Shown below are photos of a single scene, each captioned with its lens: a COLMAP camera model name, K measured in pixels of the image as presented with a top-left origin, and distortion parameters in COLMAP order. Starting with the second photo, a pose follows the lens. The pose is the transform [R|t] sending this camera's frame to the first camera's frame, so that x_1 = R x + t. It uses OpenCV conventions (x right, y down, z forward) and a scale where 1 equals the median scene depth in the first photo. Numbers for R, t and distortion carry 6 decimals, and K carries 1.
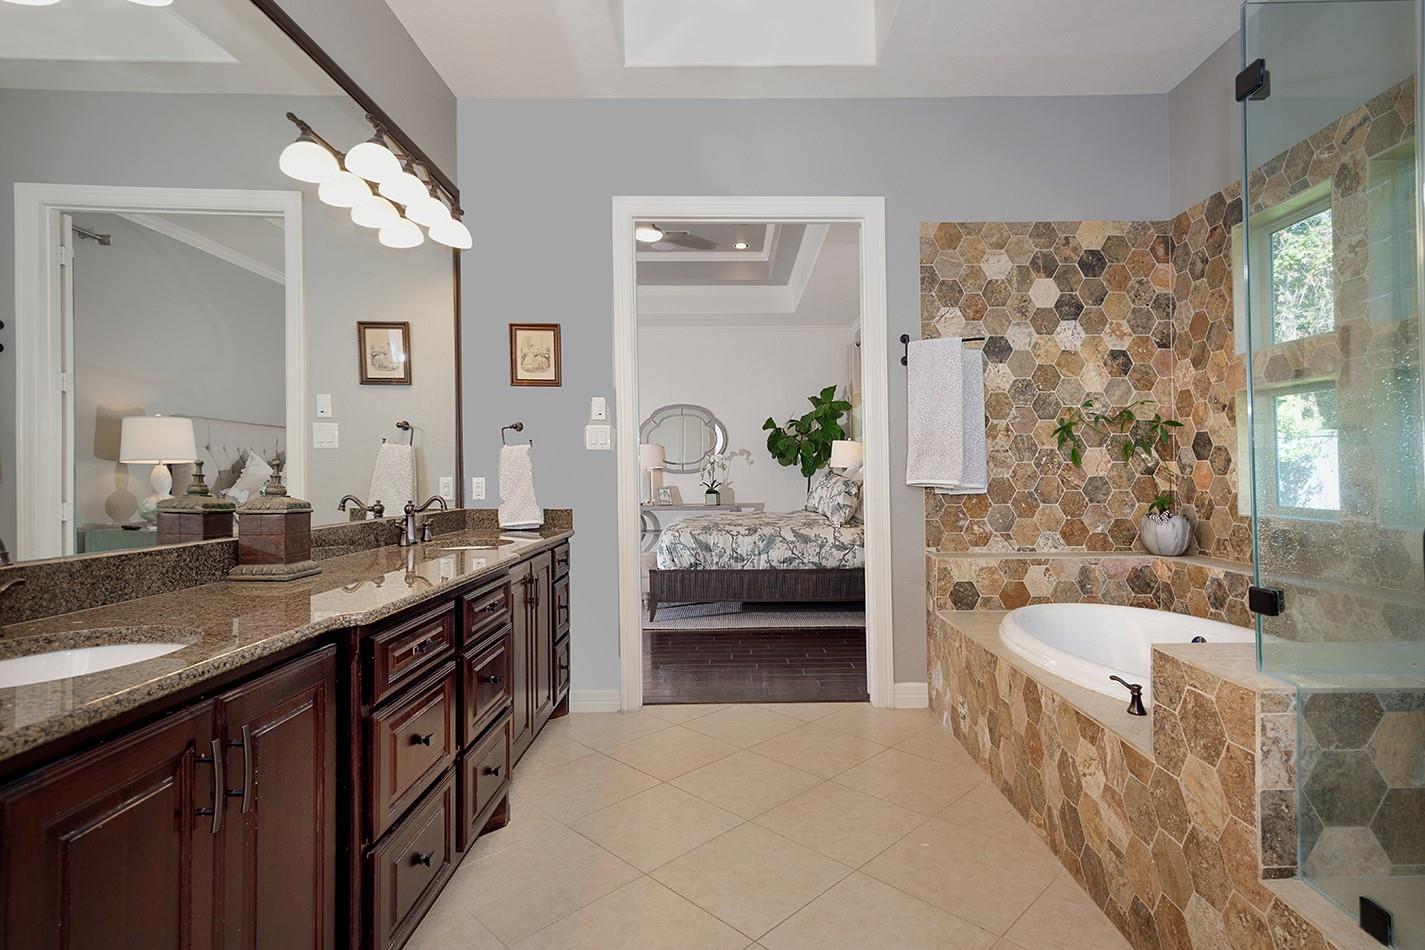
lens RADIAL K [[712.2, 0, 746.7], [0, 712.2, 474.6], [0, 0, 1]] dist [0.003511, 0.000657]
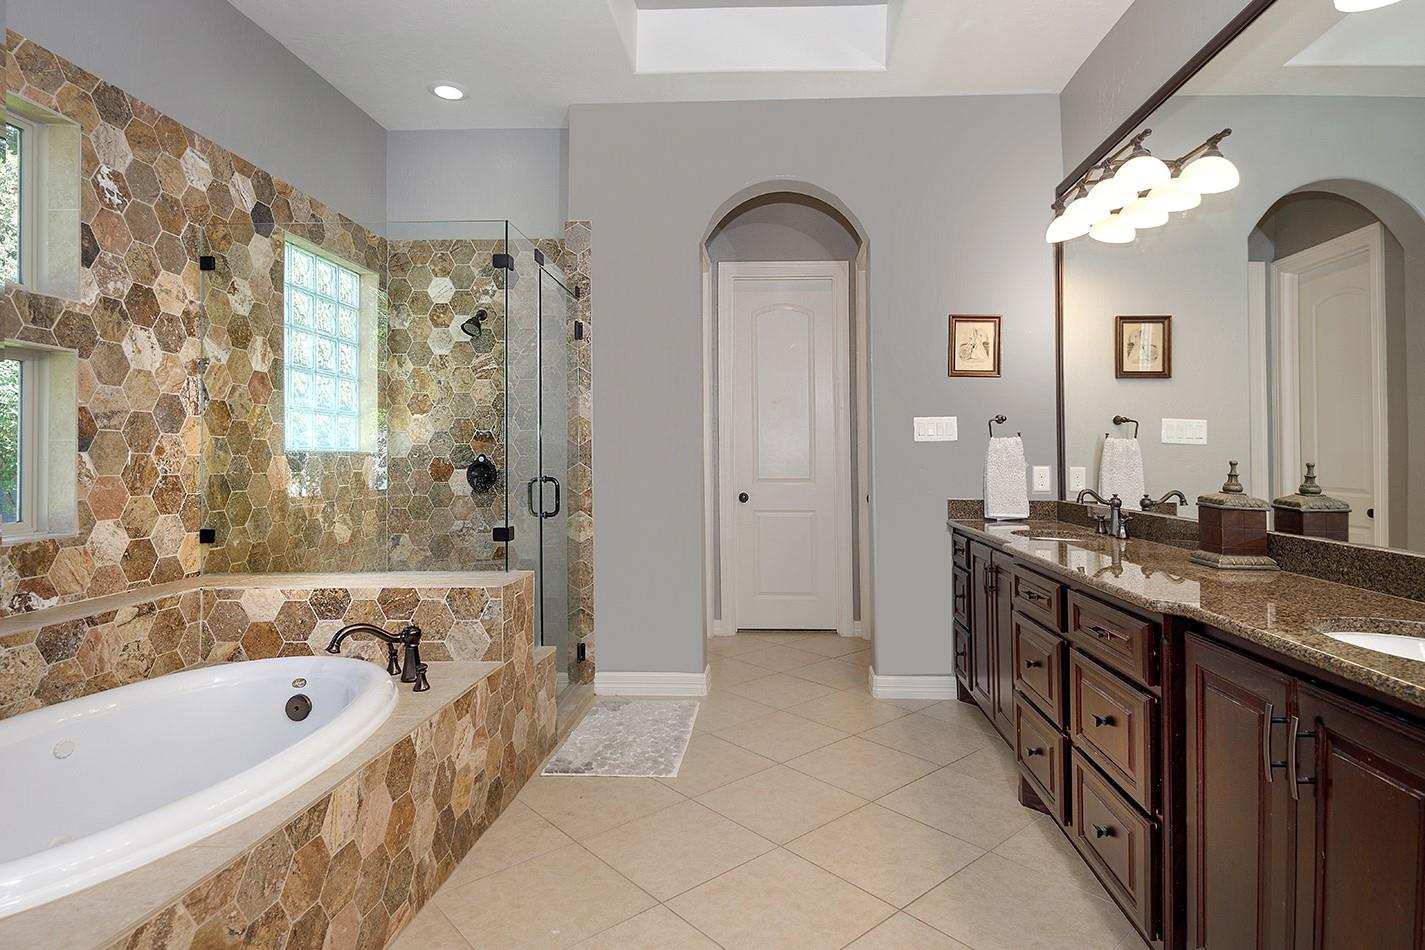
lens RADIAL K [[685.0, 0, 714.7], [0, 685.0, 442.5], [0, 0, 1]] dist [0.000962, -0.000027]
pose [[0.998229, 0.002896, -0.059409, -0.840701], [-0.003901, 0.999851, -0.016808, -0.014723], [0.059352, 0.017010, 0.998092, 0.002120]]
